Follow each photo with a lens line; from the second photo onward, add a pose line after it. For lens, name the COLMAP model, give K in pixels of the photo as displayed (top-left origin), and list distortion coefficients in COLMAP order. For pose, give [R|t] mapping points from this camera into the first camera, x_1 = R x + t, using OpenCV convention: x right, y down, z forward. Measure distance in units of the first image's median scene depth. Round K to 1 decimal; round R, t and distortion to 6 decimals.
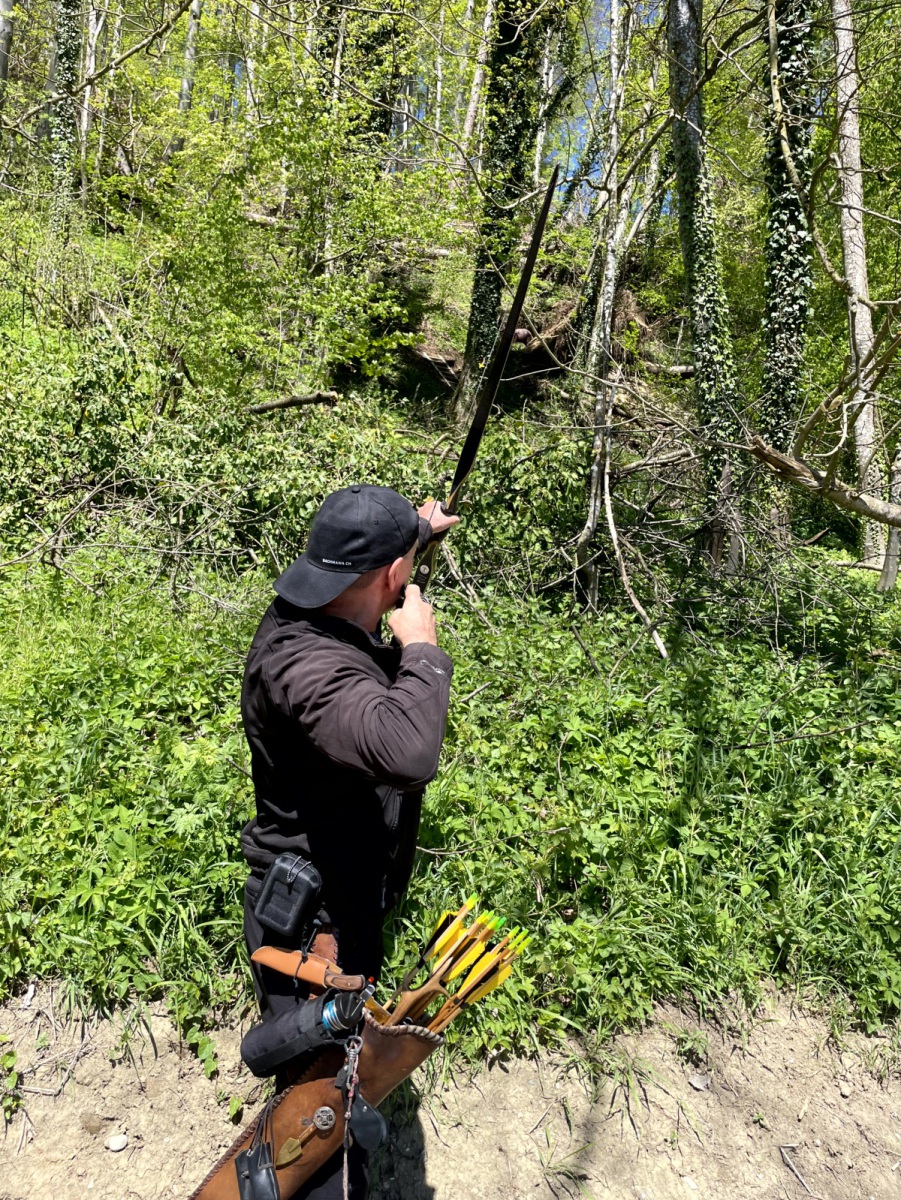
lens RADIAL K [[918.6, 0, 448.6], [0, 918.6, 592.2], [0, 0, 1]] dist [0.089475, -0.121655]
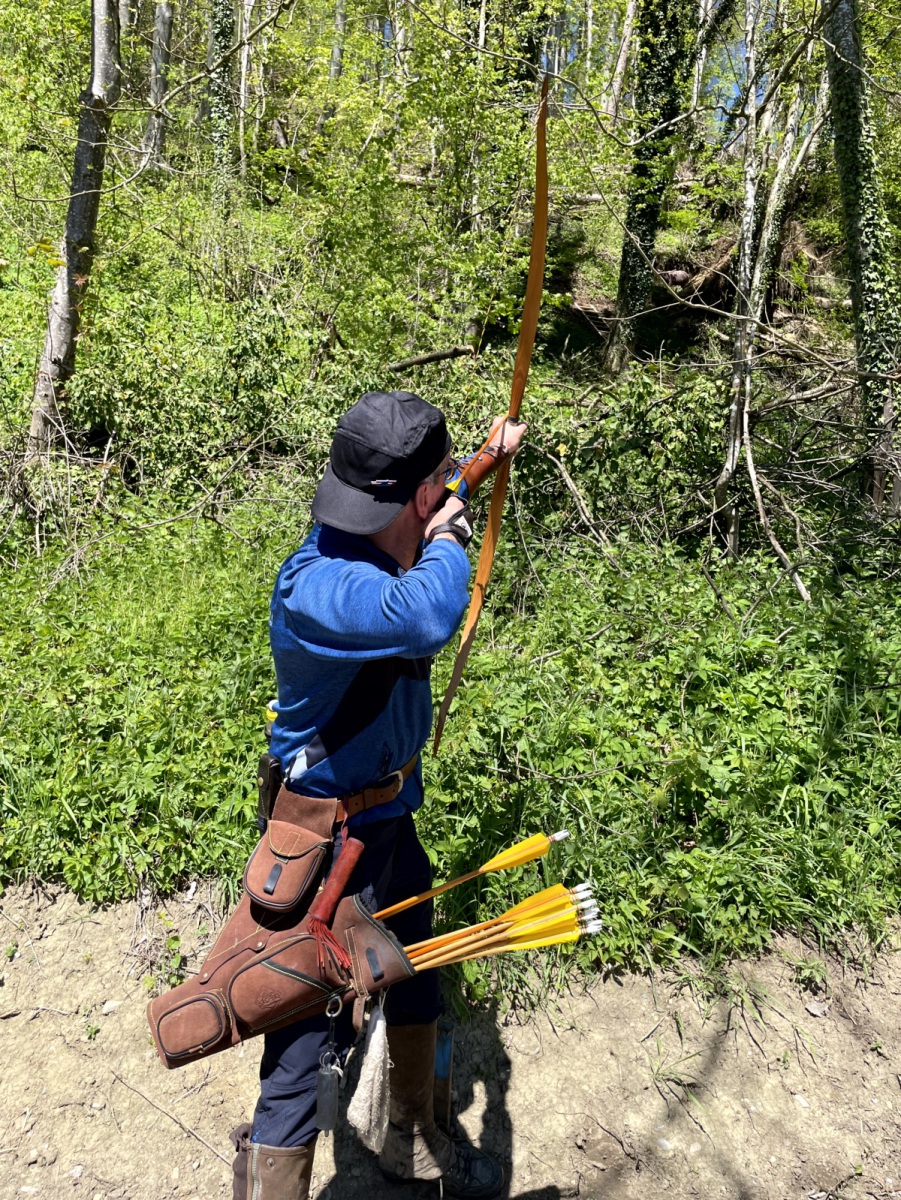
lens RADIAL K [[918.6, 0, 447.9], [0, 918.6, 591.1], [0, 0, 1]] dist [0.089475, -0.121655]
pose [[0.985260, -0.009957, -0.170773, 0.027902], [0.017373, 0.998967, 0.041985, 0.012590], [0.170178, -0.044333, 0.984416, -0.022986]]
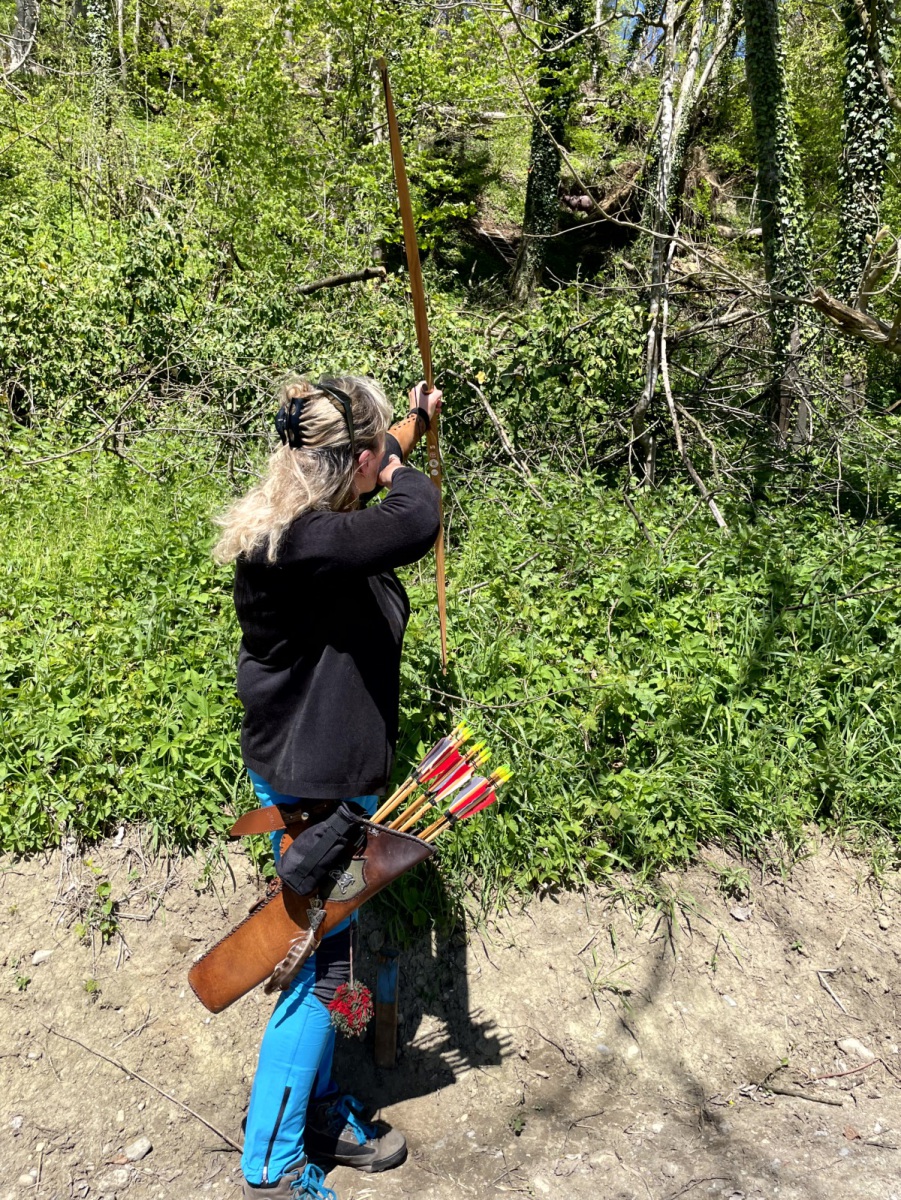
lens RADIAL K [[918.6, 0, 451.8], [0, 918.6, 605.0], [0, 0, 1]] dist [0.089475, -0.121655]
pose [[0.997271, -0.022481, -0.070328, 0.012538], [0.031357, 0.991307, 0.127775, 0.016881], [0.066844, -0.129631, 0.989307, -0.012237]]
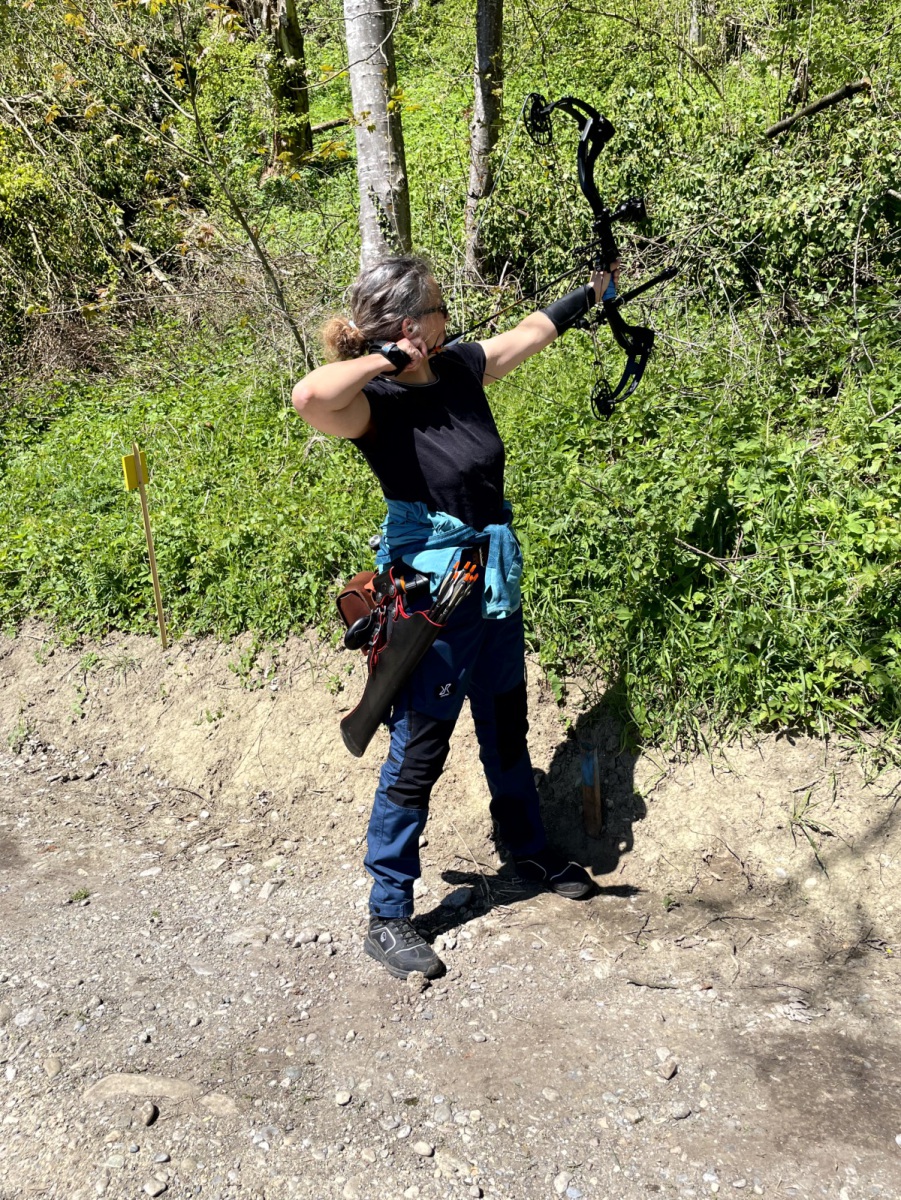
lens RADIAL K [[918.6, 0, 443.0], [0, 918.6, 592.8], [0, 0, 1]] dist [0.089475, -0.121655]
pose [[0.729671, 0.056024, -0.681499, 0.262119], [0.123357, 0.969502, 0.211776, 0.025503], [0.672580, -0.238595, 0.700507, -0.011000]]
